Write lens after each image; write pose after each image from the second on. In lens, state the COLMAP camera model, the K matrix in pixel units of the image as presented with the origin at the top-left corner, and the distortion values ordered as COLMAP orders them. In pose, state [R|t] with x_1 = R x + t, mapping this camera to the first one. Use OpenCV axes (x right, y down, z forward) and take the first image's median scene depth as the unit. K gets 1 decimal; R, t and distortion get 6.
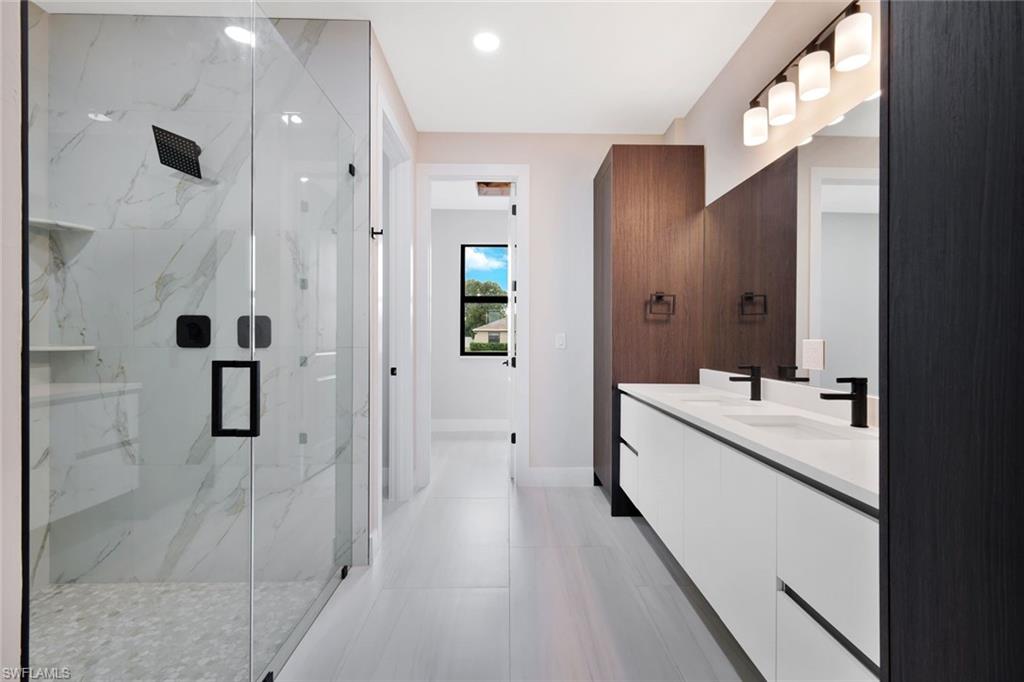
lens RADIAL K [[448.9, 0, 511.7], [0, 448.9, 338.2], [0, 0, 1]] dist [0.002799, 0.000358]
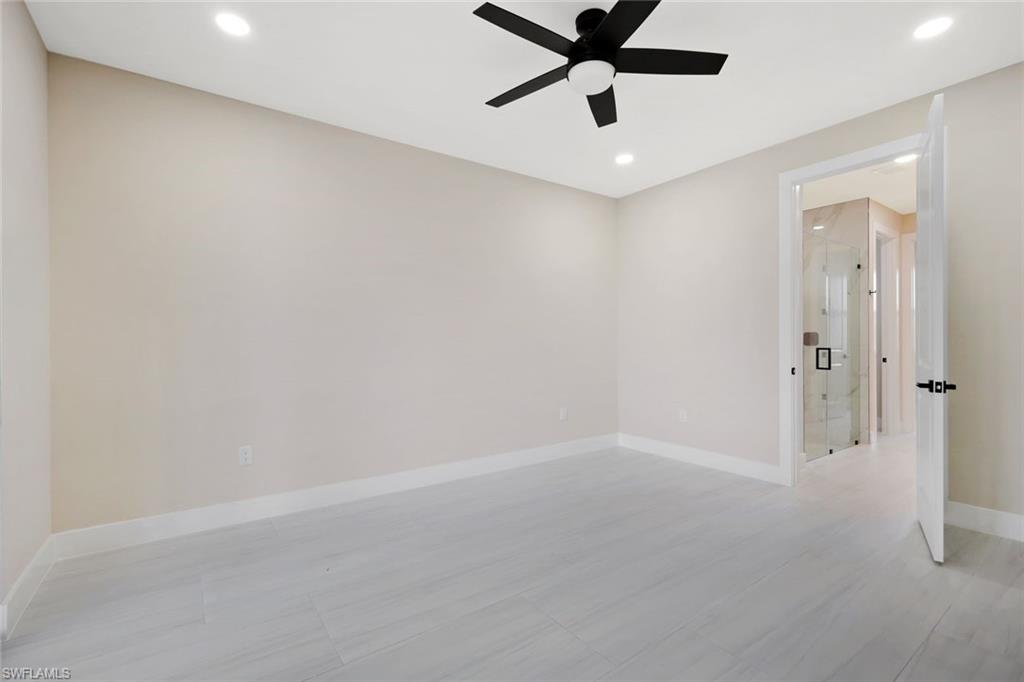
lens RADIAL K [[448.9, 0, 511.7], [0, 448.9, 338.2], [0, 0, 1]] dist [0.002799, 0.000358]
pose [[0.569417, -0.006159, -0.822025, 0.500505], [0.001154, 0.999977, -0.006693, -0.001657], [0.822048, 0.002863, 0.569411, -1.702684]]
